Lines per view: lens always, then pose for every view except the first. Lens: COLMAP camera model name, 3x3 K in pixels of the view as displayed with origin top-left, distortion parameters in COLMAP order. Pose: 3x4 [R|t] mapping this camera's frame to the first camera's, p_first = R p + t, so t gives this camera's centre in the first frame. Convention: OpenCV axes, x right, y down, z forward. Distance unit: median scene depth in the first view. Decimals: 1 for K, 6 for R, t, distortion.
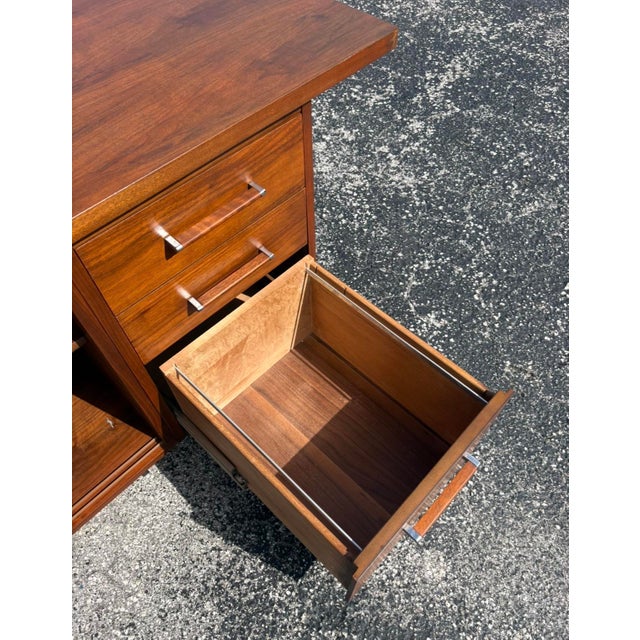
lens RADIAL K [[506.9, 0, 329.0], [0, 506.9, 328.9], [0, 0, 1]] dist [0.029145, -0.038095]
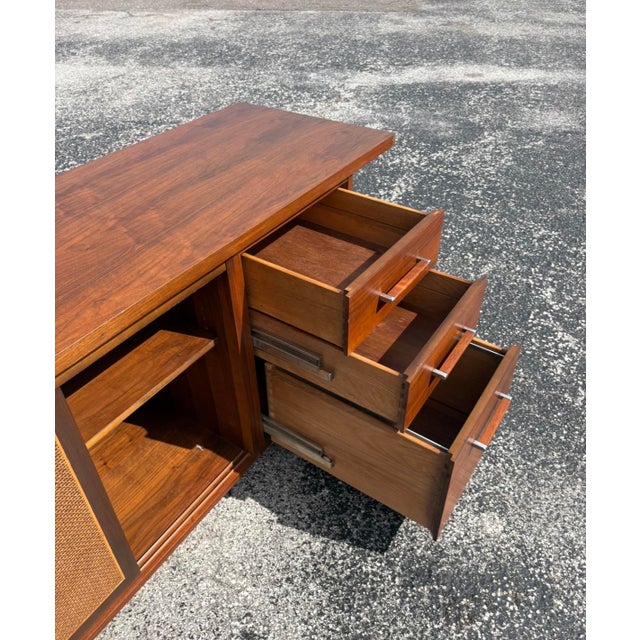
lens RADIAL K [[547.2, 0, 329.5], [0, 547.2, 305.1], [0, 0, 1]] dist [0.020050, -0.010283]
pose [[0.984530, -0.113771, 0.133253, -0.260111], [0.150938, 0.936928, -0.315253, 0.313045], [-0.088982, 0.330489, 0.939606, -0.311514]]
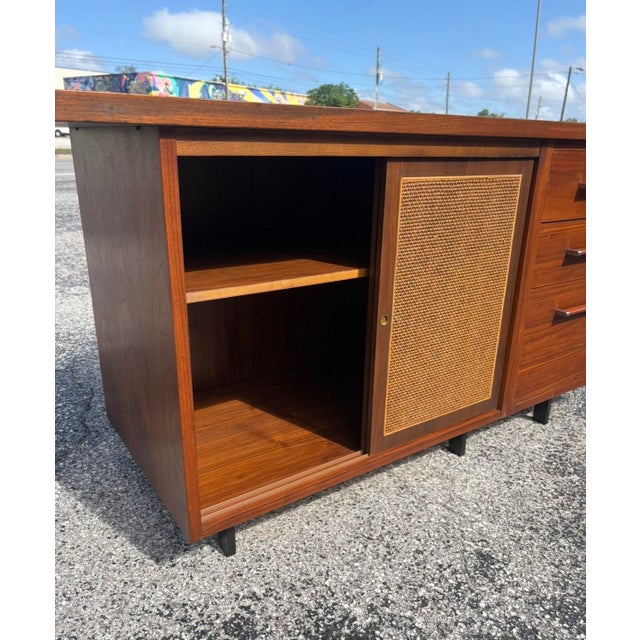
lens RADIAL K [[547.2, 0, 320.7], [0, 547.2, 340.7], [0, 0, 1]] dist [0.020050, -0.010283]
pose [[0.978371, 0.089890, -0.186307, -0.464480], [-0.183252, 0.794455, -0.579016, 0.822328], [0.095964, 0.600634, 0.793744, -0.064534]]
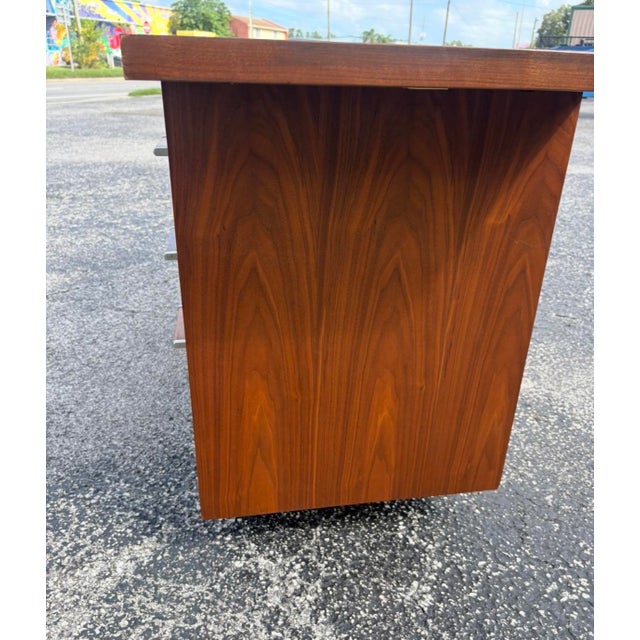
lens RADIAL K [[573.6, 0, 327.4], [0, 573.6, 363.6], [0, 0, 1]] dist [0.028497, -0.050671]
pose [[0.999682, 0.024215, 0.006983, -0.280155], [-0.017731, 0.872707, -0.487921, 1.063209], [-0.017909, 0.487643, 0.872860, -0.262607]]
